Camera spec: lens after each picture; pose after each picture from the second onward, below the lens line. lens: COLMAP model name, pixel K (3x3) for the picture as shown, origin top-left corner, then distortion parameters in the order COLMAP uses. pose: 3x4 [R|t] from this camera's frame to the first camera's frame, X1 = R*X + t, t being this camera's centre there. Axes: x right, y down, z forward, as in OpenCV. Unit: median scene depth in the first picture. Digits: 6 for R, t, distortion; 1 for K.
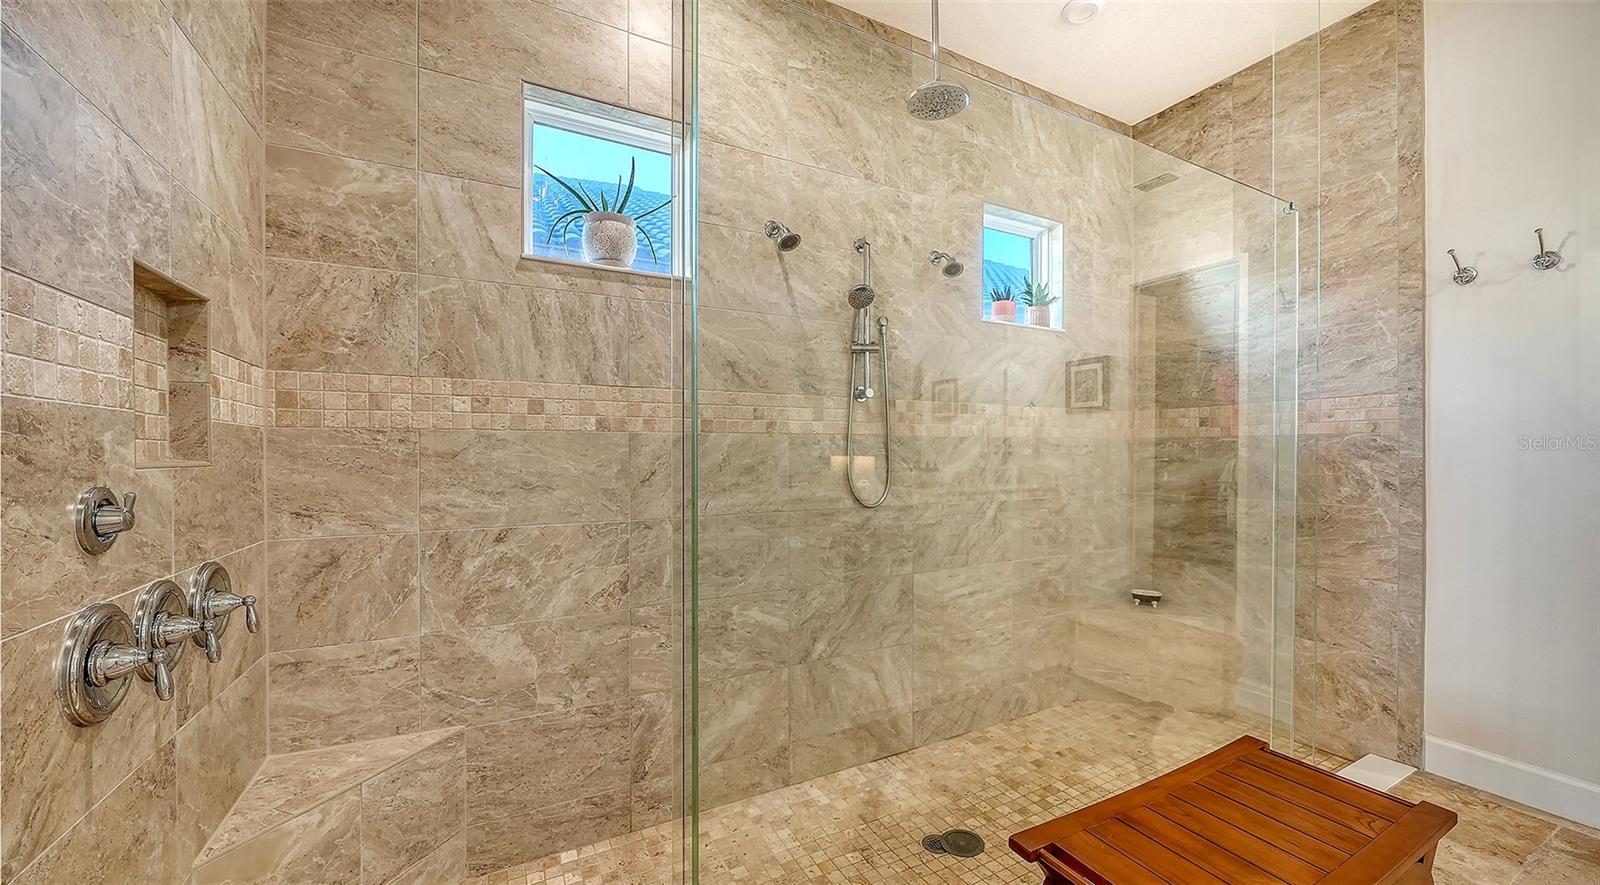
lens RADIAL K [[598.0, 0, 812.0], [0, 598.0, 455.2], [0, 0, 1]] dist [-0.006416, -0.000093]
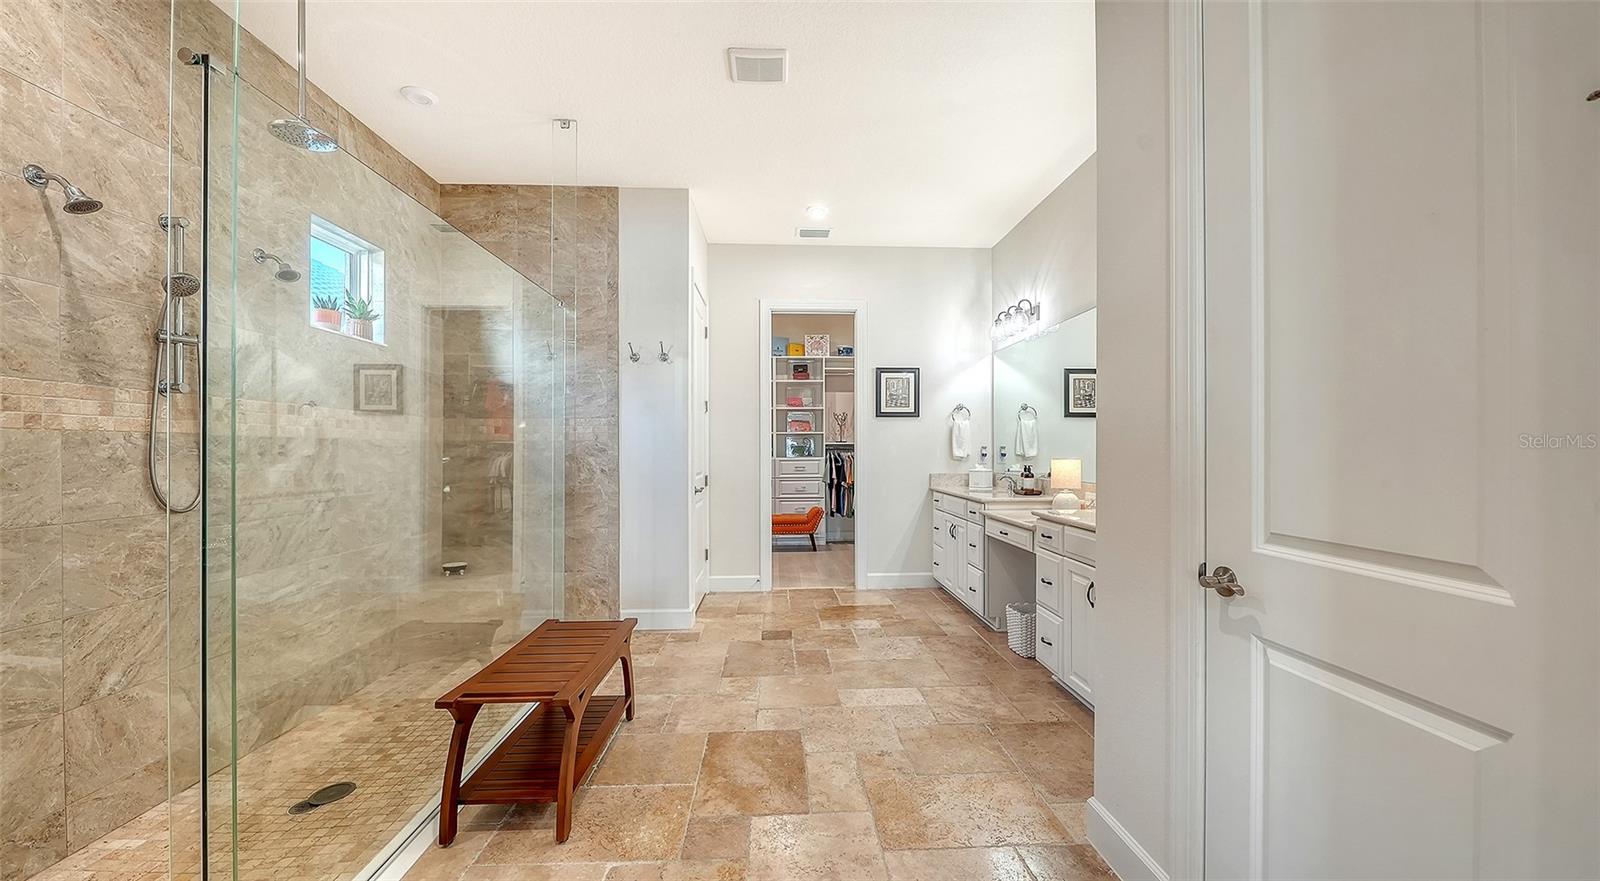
lens RADIAL K [[598.0, 0, 812.0], [0, 598.0, 453.2], [0, 0, 1]] dist [-0.006416, -0.000093]
pose [[0.425392, -0.001802, 0.905008, -0.310859], [0.005178, 0.999986, -0.000443, 0.001666], [-0.904995, 0.004874, 0.425395, -0.258669]]
